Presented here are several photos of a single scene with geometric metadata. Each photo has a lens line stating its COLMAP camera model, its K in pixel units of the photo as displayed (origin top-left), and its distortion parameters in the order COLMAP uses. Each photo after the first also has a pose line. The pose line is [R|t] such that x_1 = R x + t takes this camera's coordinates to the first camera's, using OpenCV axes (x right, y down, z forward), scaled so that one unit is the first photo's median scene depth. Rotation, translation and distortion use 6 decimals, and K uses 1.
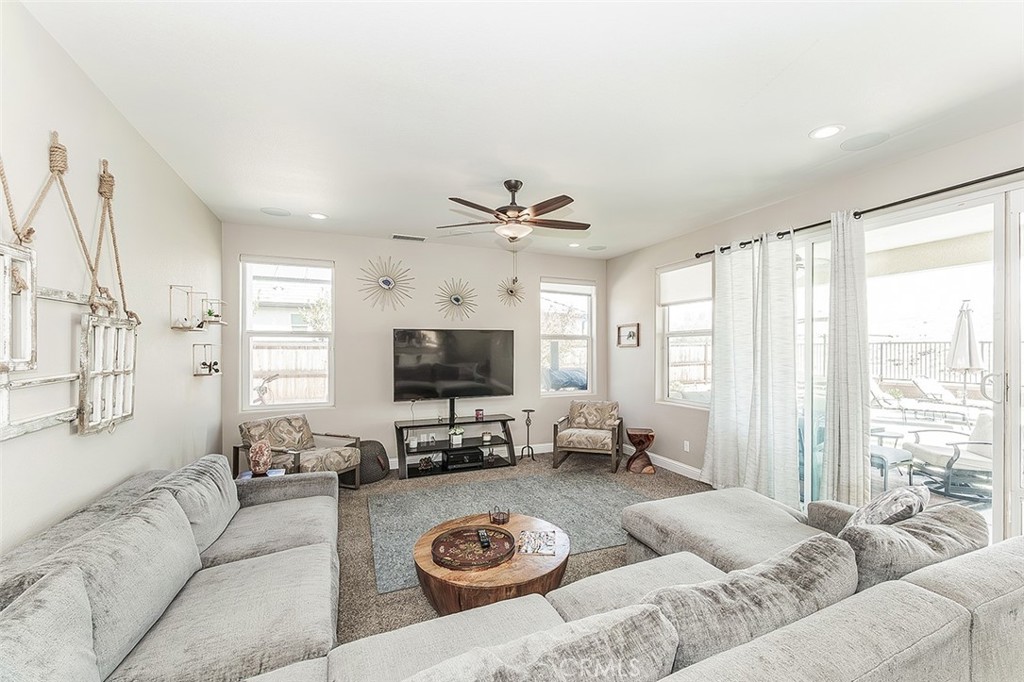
lens RADIAL K [[438.1, 0, 540.9], [0, 438.1, 350.2], [0, 0, 1]] dist [0.011949, -0.000593]
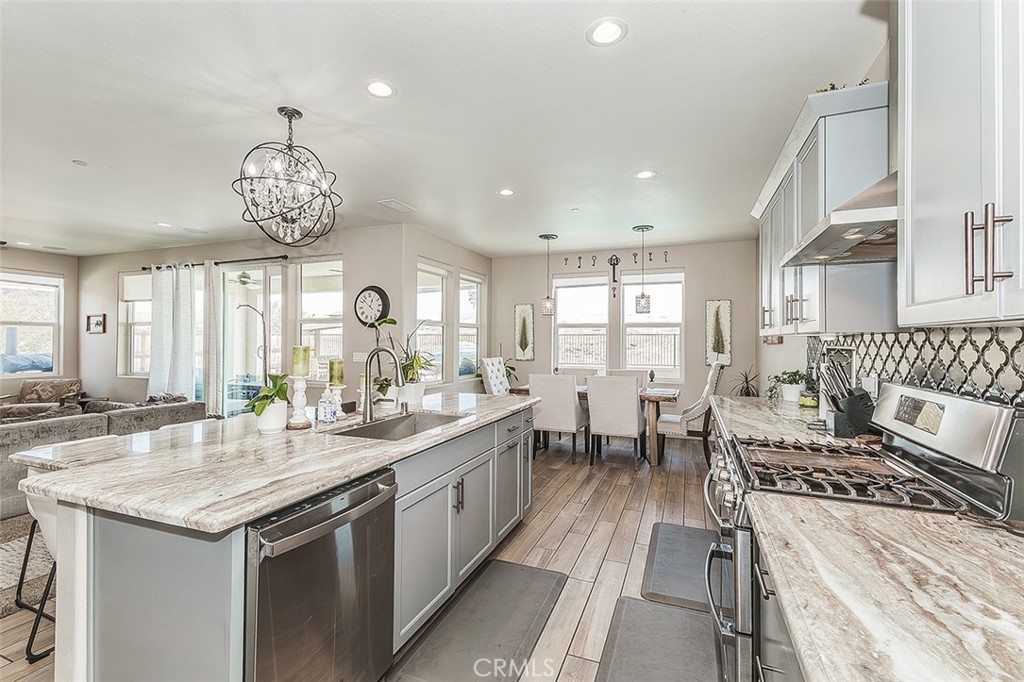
lens RADIAL K [[441.0, 0, 517.2], [0, 441.0, 340.9], [0, 0, 1]] dist [0.004487, -0.001187]
pose [[0.714392, 0.011456, 0.699652, 0.208333], [-0.007415, 0.999934, -0.008801, 0.018581], [-0.699706, 0.001099, 0.714430, -0.796973]]
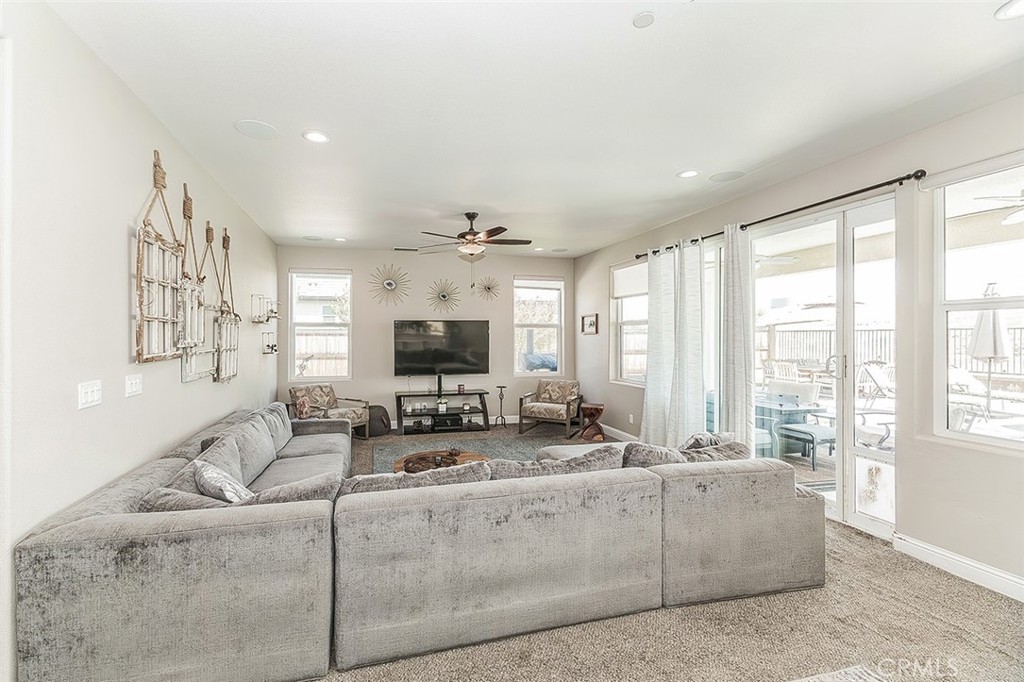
lens RADIAL K [[438.1, 0, 470.1], [0, 438.1, 336.4], [0, 0, 1]] dist [0.011949, -0.000593]
pose [[0.981606, 0.000721, -0.190918, 0.131361], [-0.001032, 0.999998, -0.001531, 0.000669], [0.190916, 0.001700, 0.981605, -0.229793]]
